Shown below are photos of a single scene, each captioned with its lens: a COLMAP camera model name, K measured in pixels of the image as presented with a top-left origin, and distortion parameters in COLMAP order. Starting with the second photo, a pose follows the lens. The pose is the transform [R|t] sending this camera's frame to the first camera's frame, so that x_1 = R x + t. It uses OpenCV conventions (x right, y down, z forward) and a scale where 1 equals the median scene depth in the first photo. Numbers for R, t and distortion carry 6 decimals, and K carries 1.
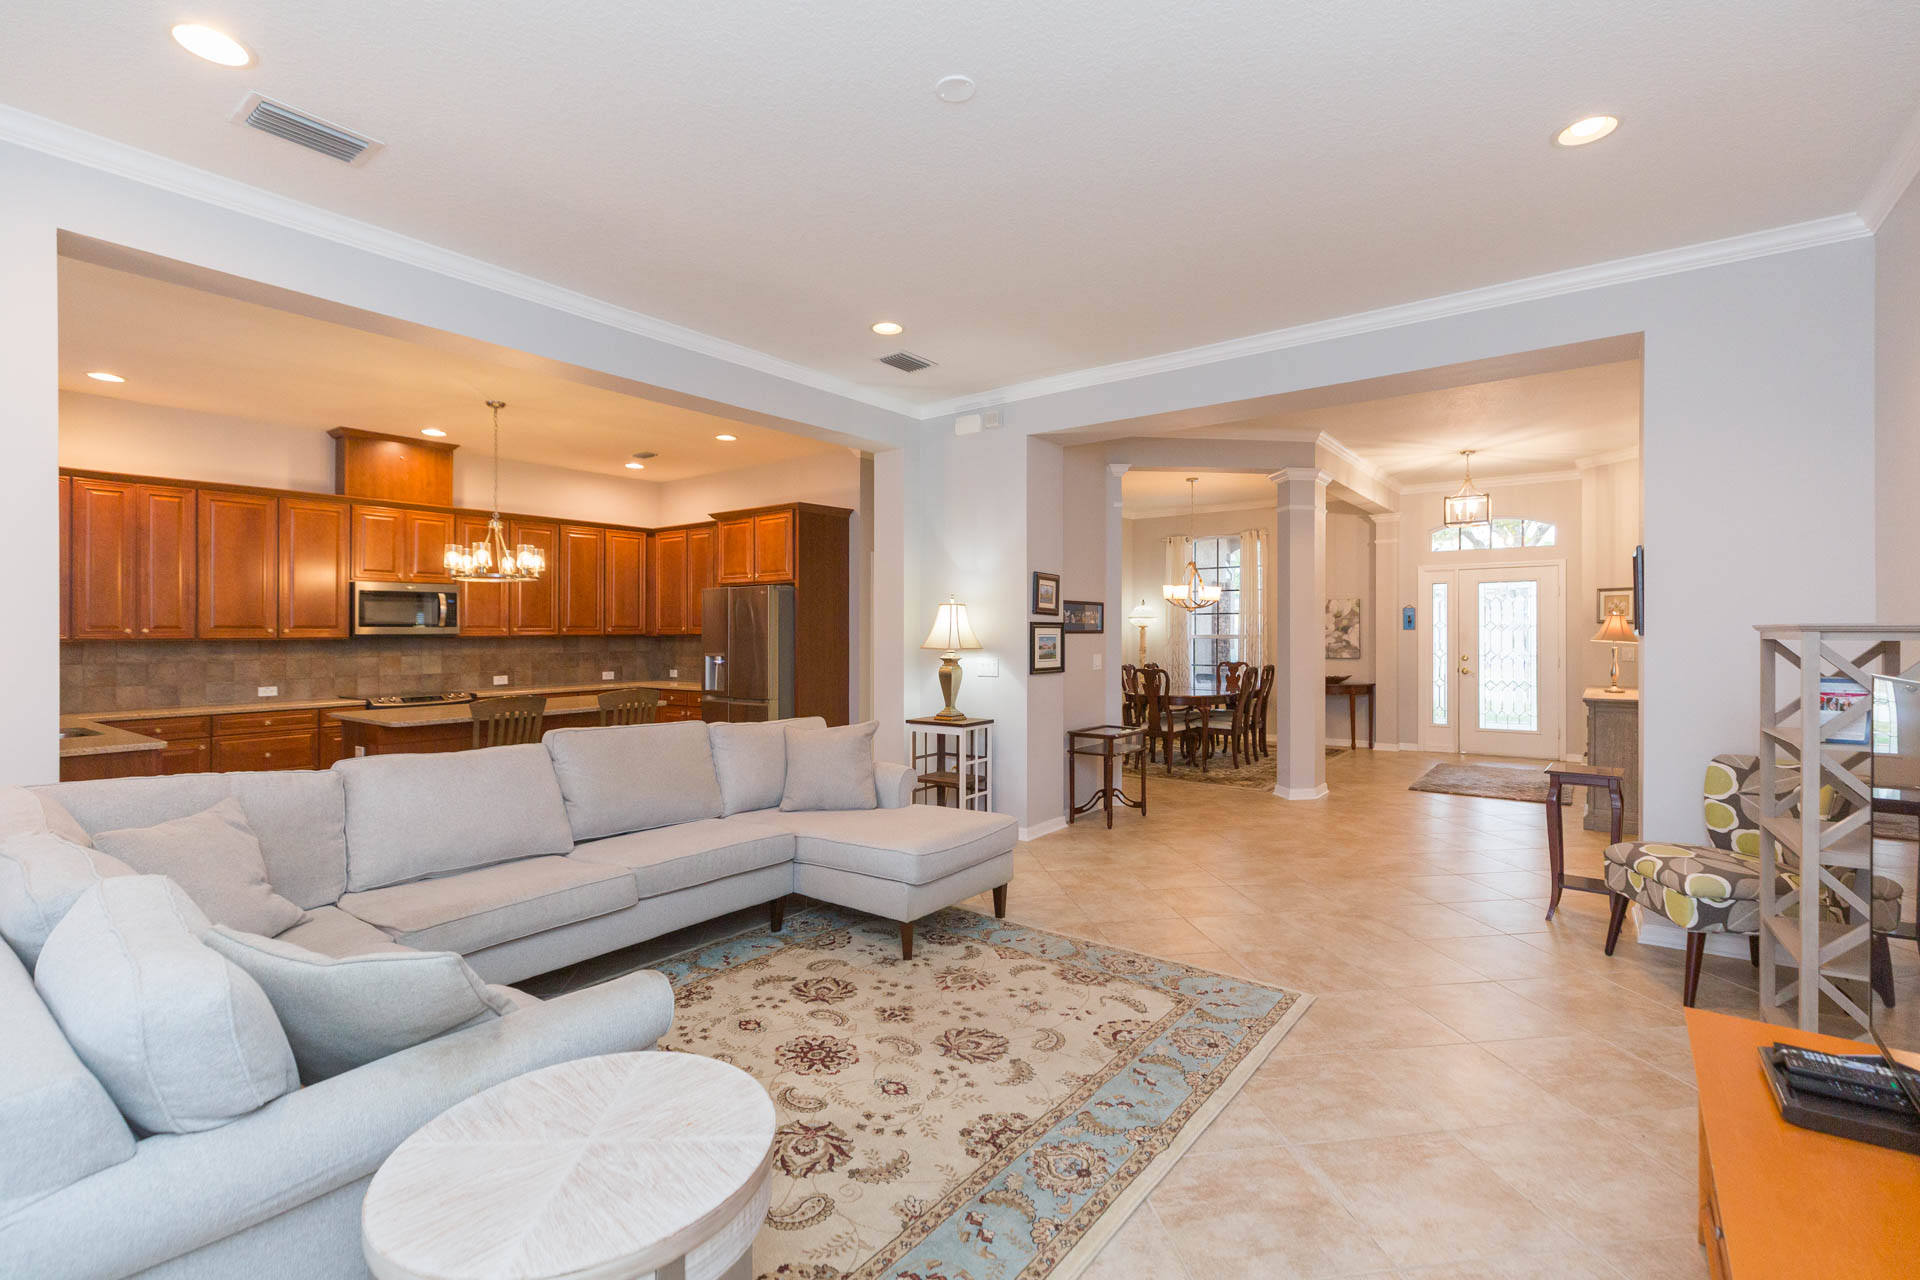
lens RADIAL K [[862.5, 0, 975.2], [0, 862.5, 616.0], [0, 0, 1]] dist [0.005566, -0.001788]
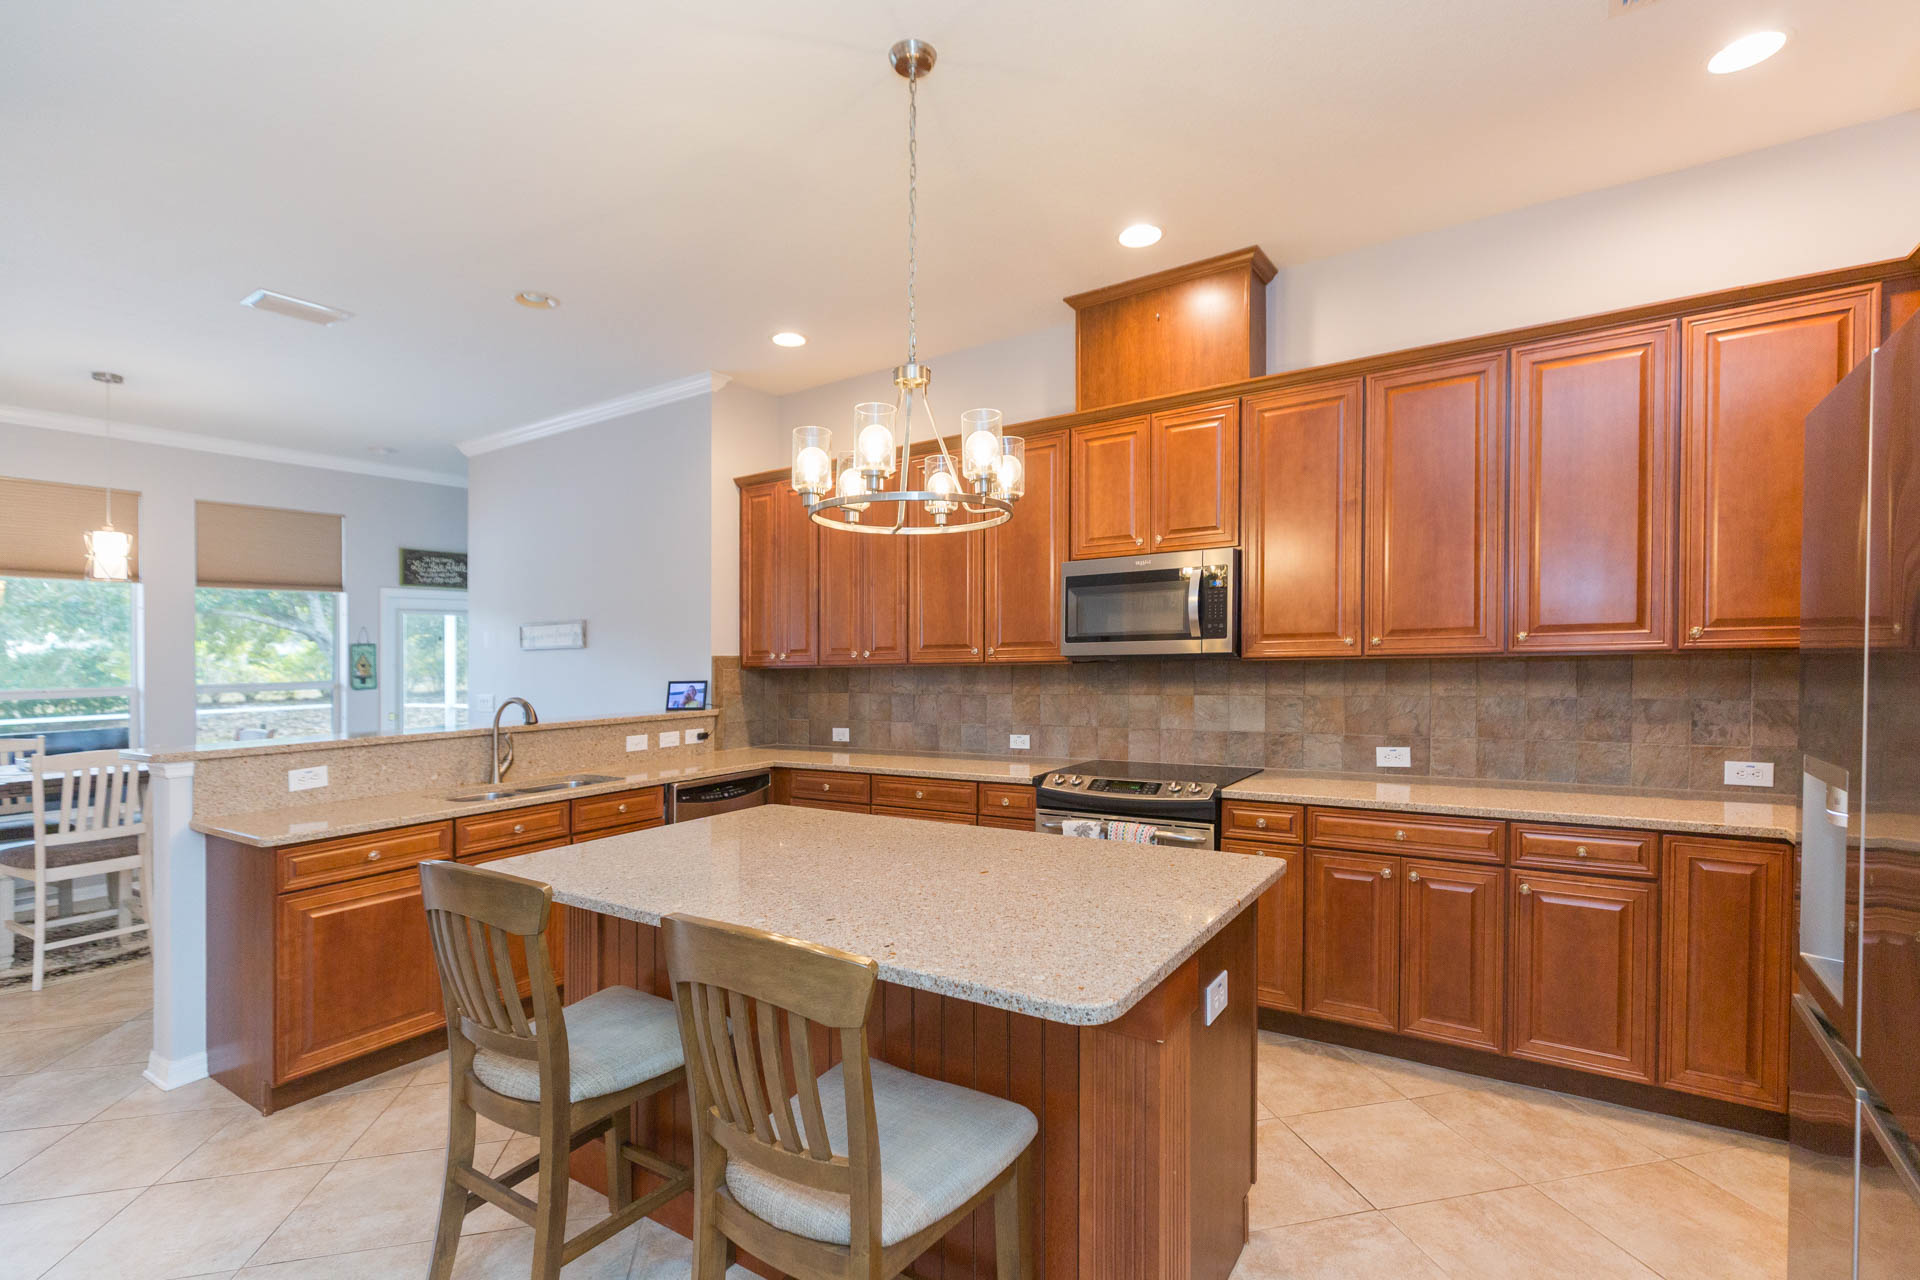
lens RADIAL K [[862.5, 0, 983.8], [0, 862.5, 670.1], [0, 0, 1]] dist [0.005566, -0.001788]
pose [[0.057545, 0.021856, -0.998104, -0.168917], [0.039305, 0.998936, 0.024140, 0.015995], [0.997569, -0.040620, 0.056624, 0.998525]]
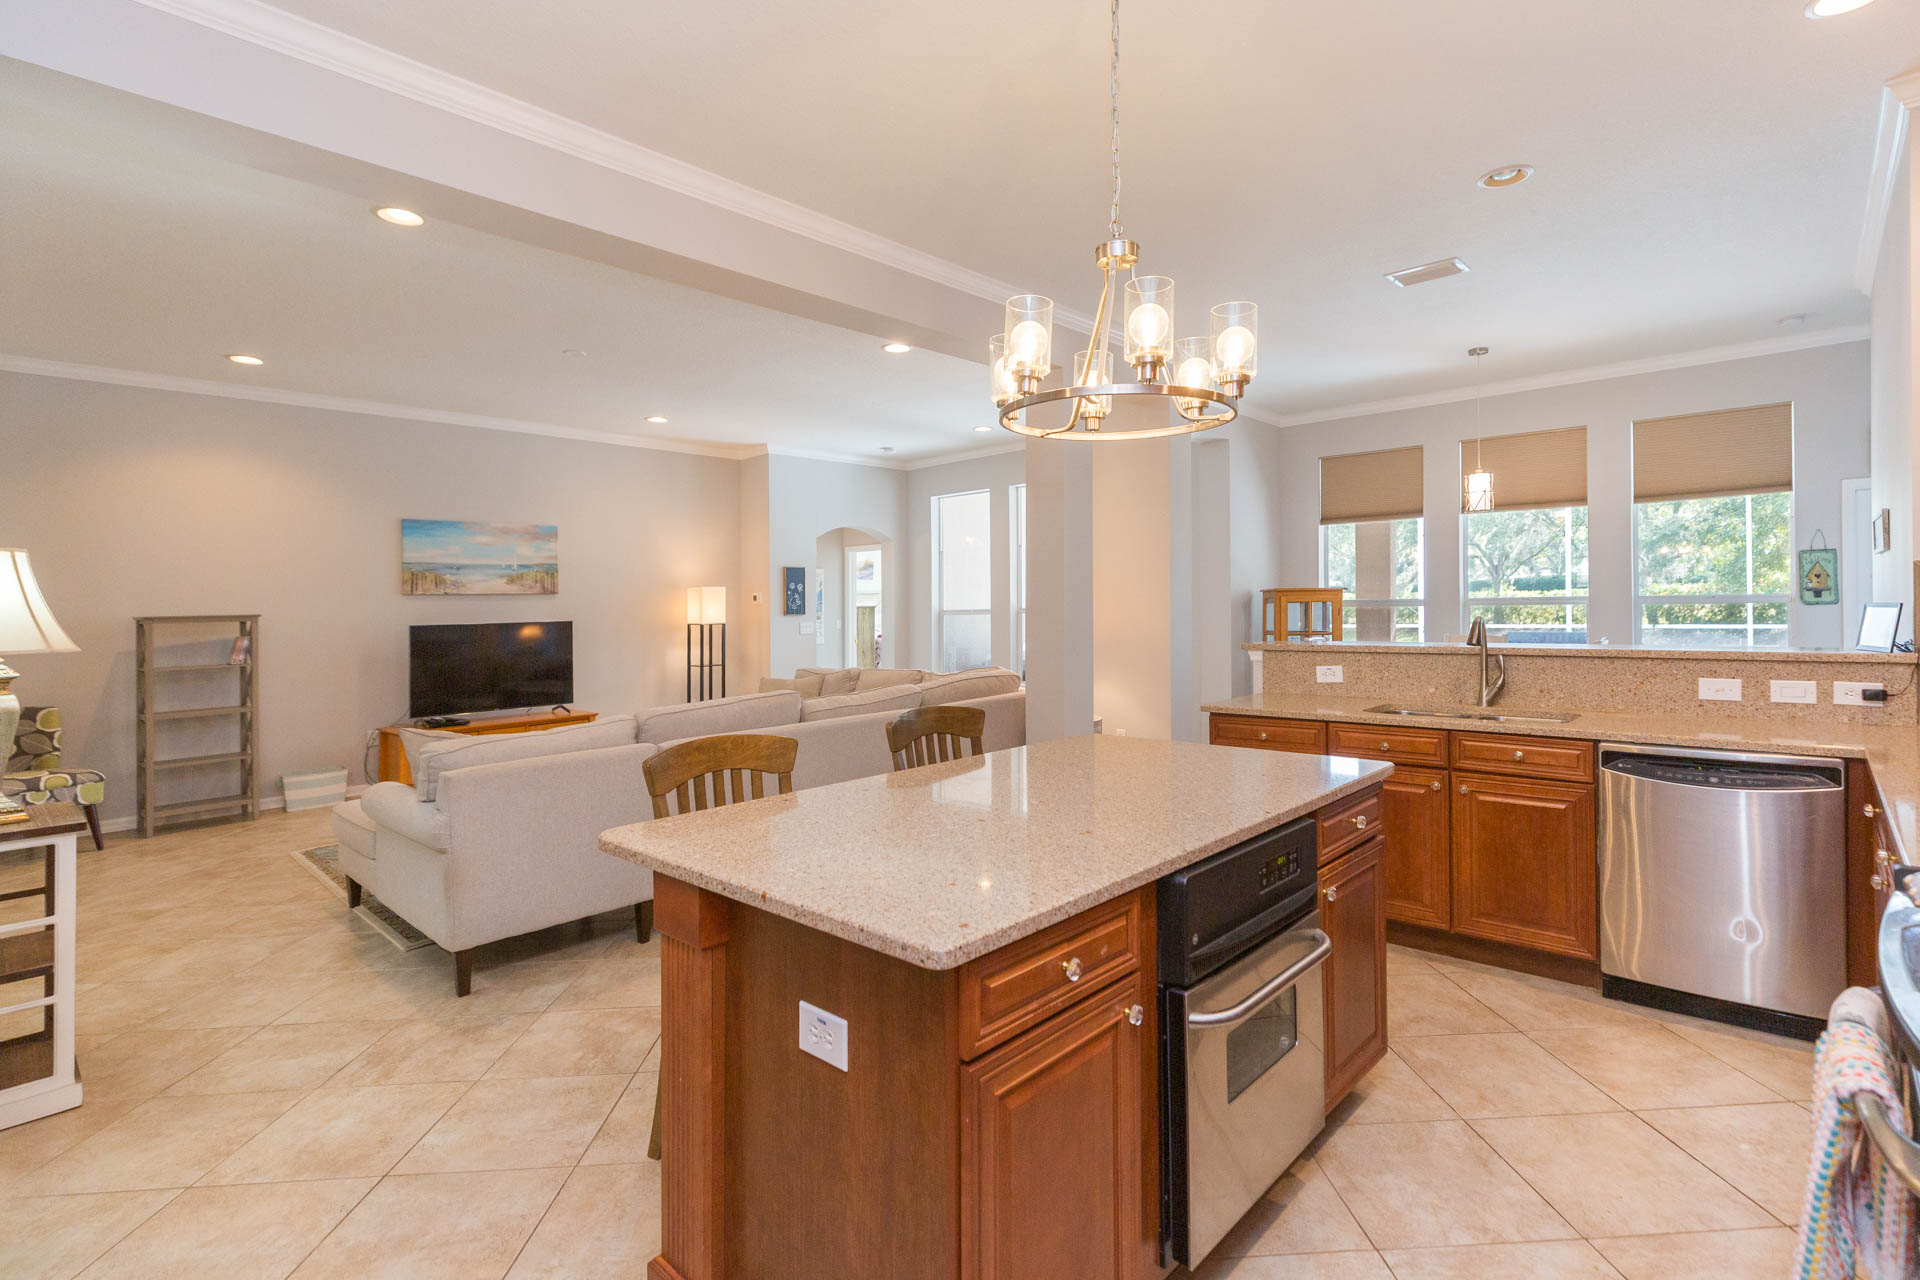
lens RADIAL K [[914.0, 0, 1000.0], [0, 914.0, 582.8], [0, 0, 1]] dist [-0.003810, -0.000057]
pose [[-0.995624, 0.028304, 0.089060, -0.536174], [0.024886, 0.998919, -0.039256, 0.030541], [-0.090075, -0.036868, -0.995252, 1.332966]]
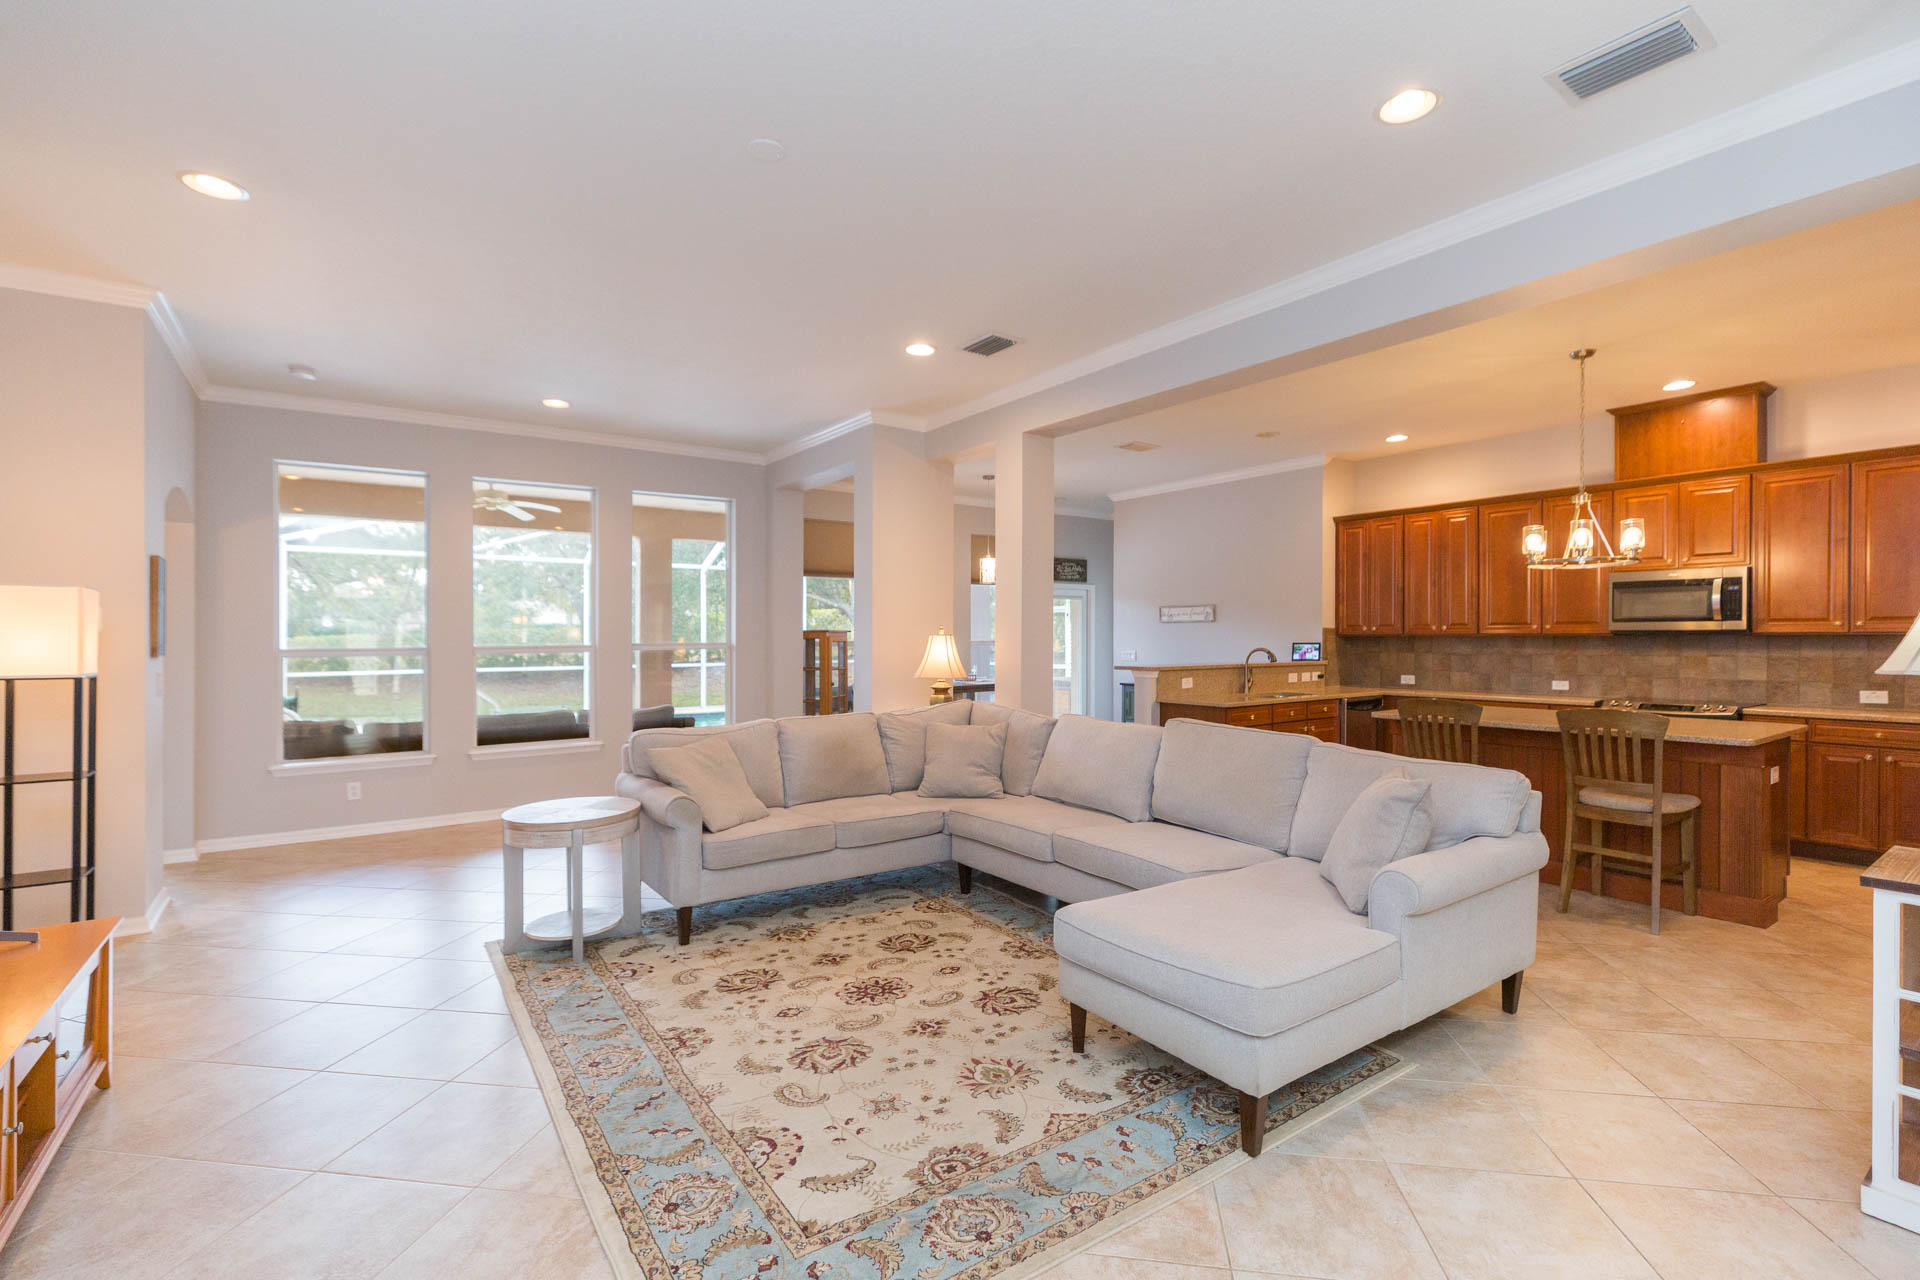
lens RADIAL K [[862.5, 0, 968.4], [0, 862.5, 621.9], [0, 0, 1]] dist [0.005566, -0.001788]
pose [[-0.303516, -0.007593, -0.952796, 0.414255], [0.023770, 0.999597, -0.015538, 0.010969], [0.952530, -0.027364, -0.303213, 0.681224]]
